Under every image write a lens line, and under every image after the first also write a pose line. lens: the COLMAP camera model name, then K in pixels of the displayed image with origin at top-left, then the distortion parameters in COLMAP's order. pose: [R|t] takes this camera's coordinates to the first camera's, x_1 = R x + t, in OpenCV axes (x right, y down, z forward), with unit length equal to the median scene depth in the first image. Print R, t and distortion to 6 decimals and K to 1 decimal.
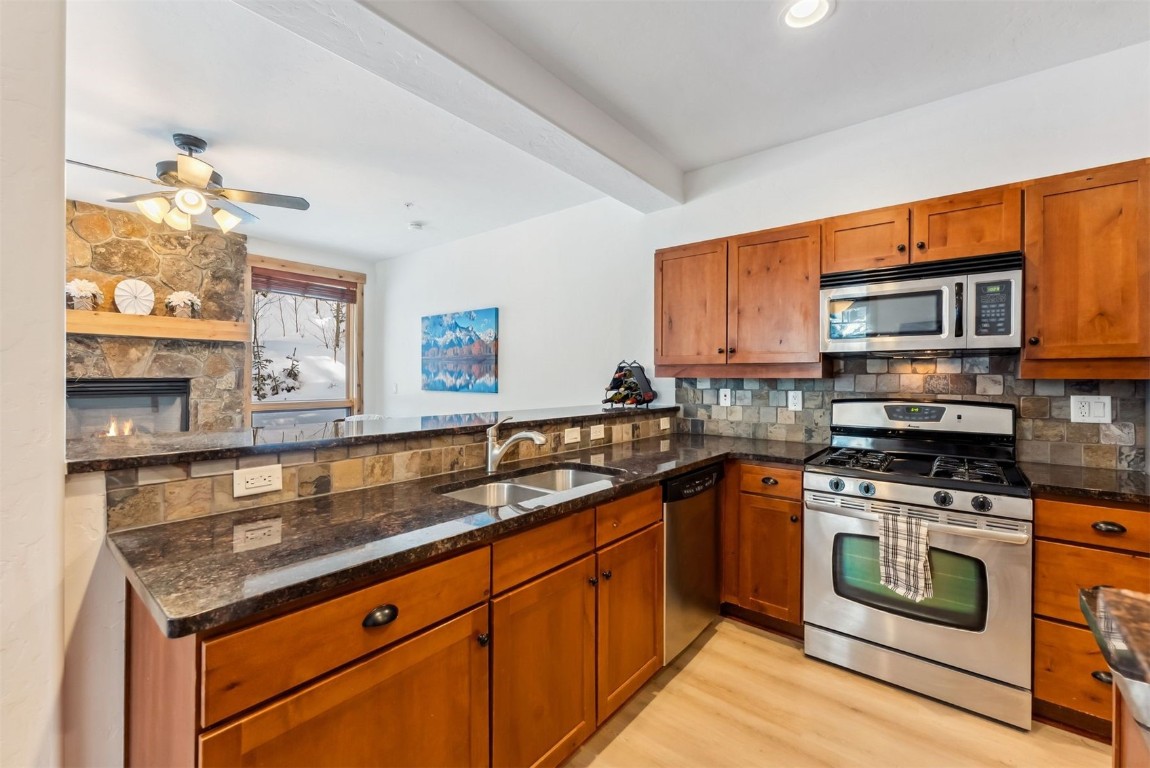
lens RADIAL K [[473.0, 0, 575.6], [0, 473.0, 378.8], [0, 0, 1]] dist [0.003714, -0.000157]
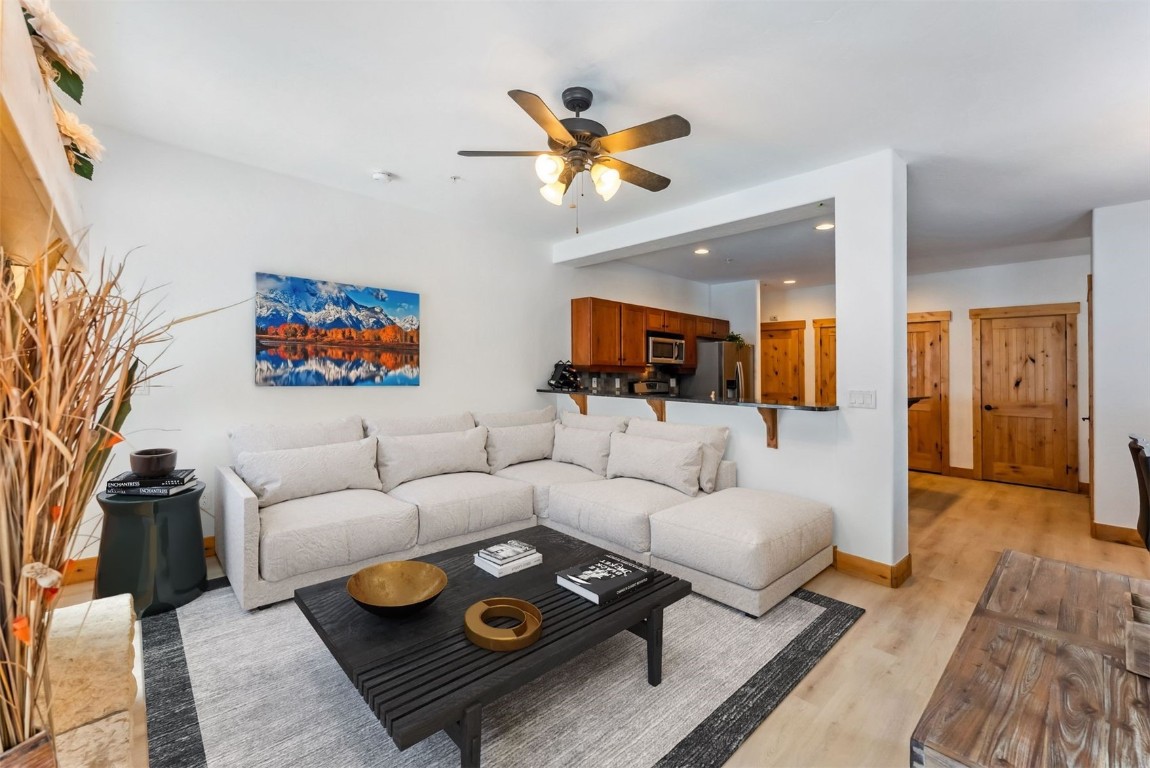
lens RADIAL K [[469.6, 0, 593.9], [0, 469.6, 346.1], [0, 0, 1]] dist [0.002624, 0.000184]
pose [[0.115348, 0.054606, 0.991823, -1.639588], [-0.014255, 0.998476, -0.053314, -0.005502], [-0.993223, -0.007989, 0.115950, 0.860854]]
